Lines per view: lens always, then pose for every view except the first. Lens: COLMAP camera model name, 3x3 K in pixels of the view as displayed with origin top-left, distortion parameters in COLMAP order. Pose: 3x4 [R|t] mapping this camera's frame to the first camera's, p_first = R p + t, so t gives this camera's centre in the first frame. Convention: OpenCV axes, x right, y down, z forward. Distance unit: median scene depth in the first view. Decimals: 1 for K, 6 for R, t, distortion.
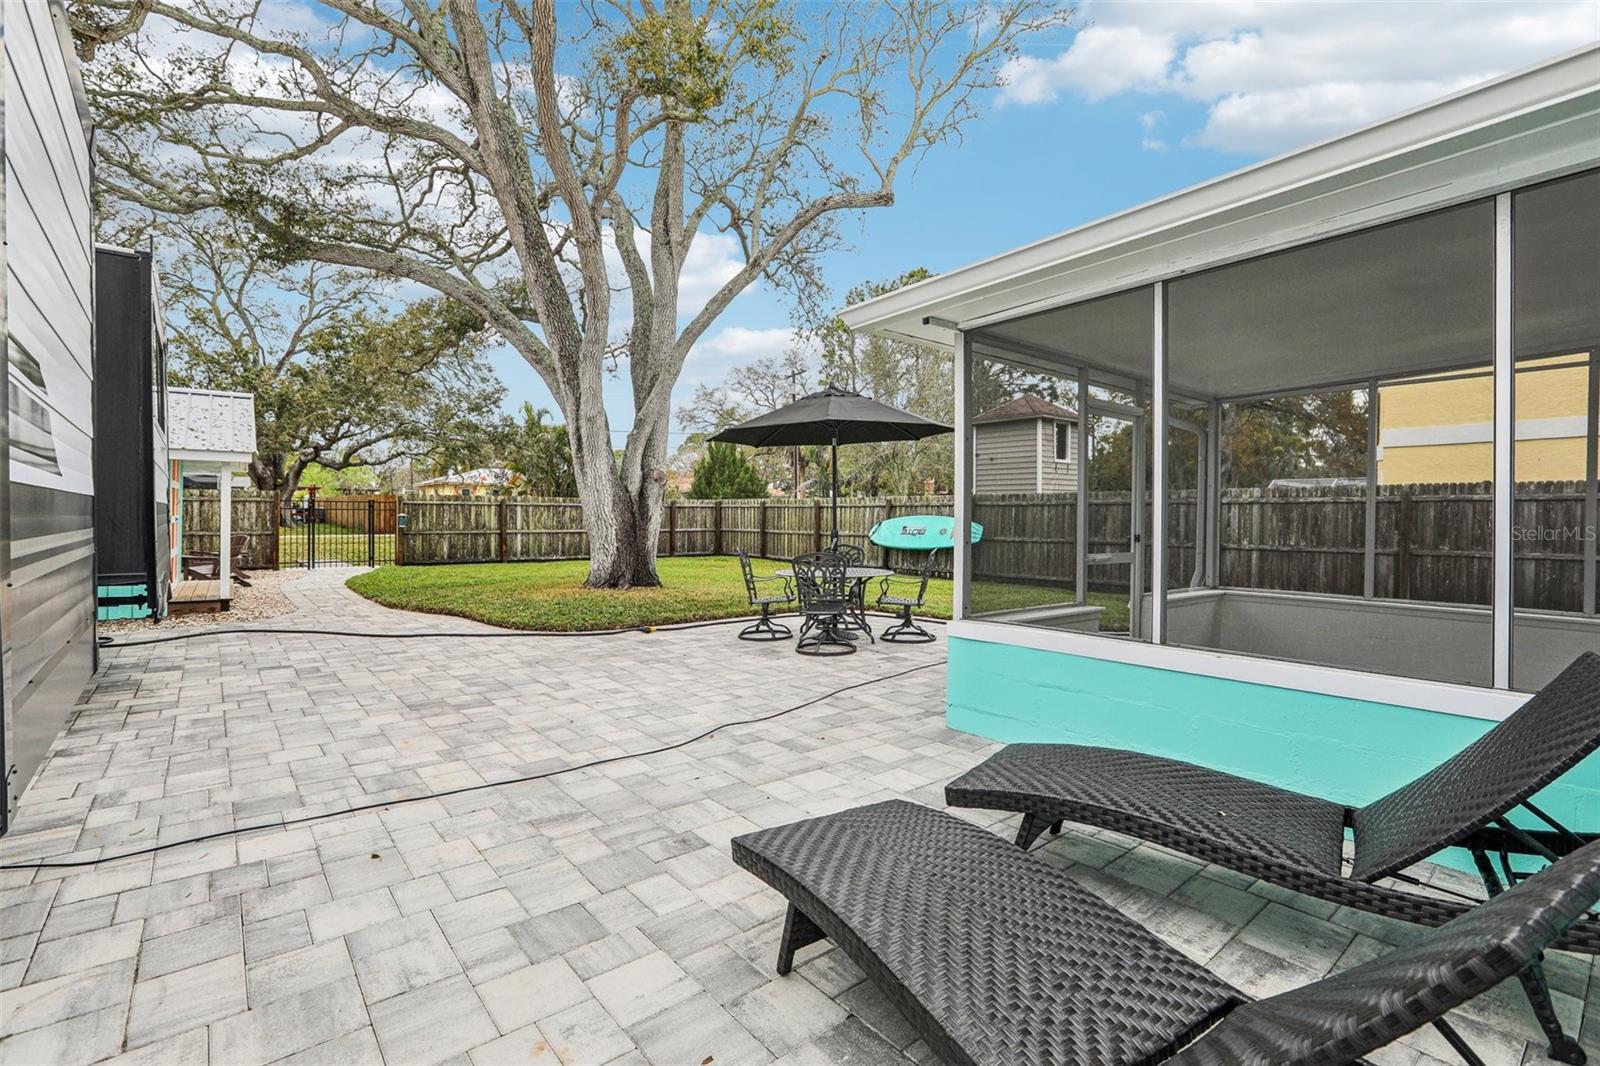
lens RADIAL K [[744.0, 0, 807.9], [0, 744.0, 515.7], [0, 0, 1]] dist [-0.044246, 0.024998]
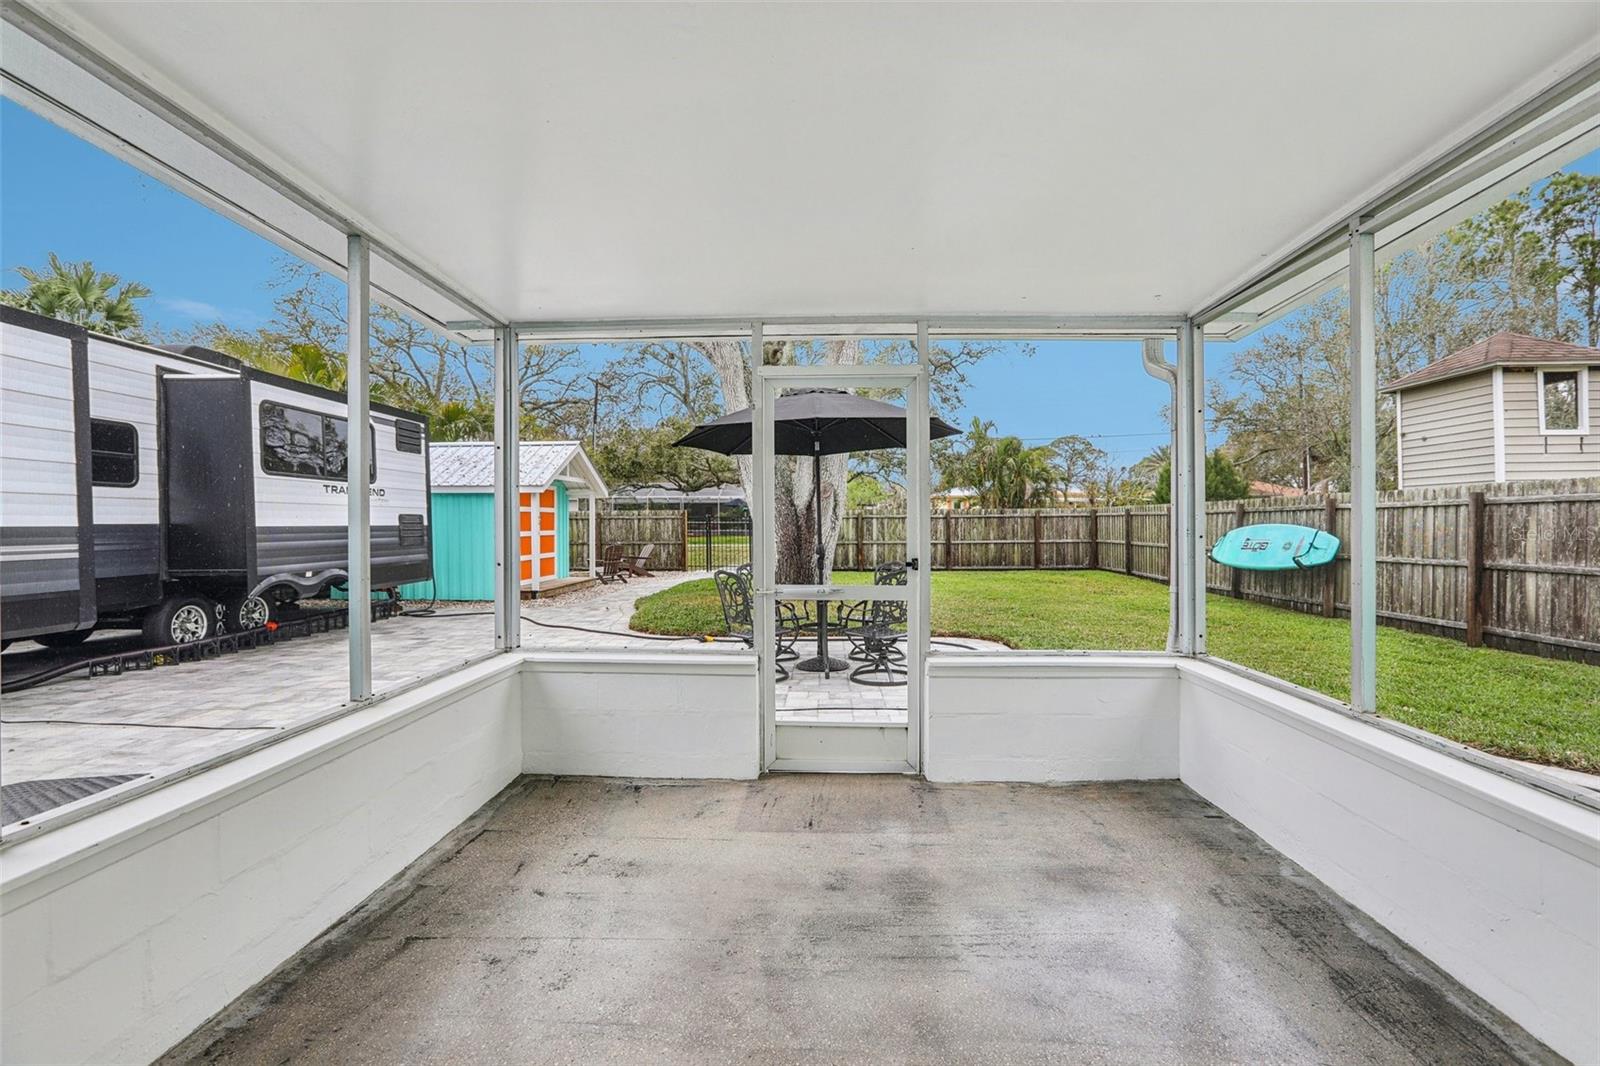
lens RADIAL K [[744.0, 0, 807.9], [0, 744.0, 515.7], [0, 0, 1]] dist [-0.044246, 0.024998]
pose [[0.749402, -0.017915, -0.661873, 0.430723], [0.009902, 0.999825, -0.015851, -0.001972], [0.662041, 0.005325, 0.749449, 0.224779]]
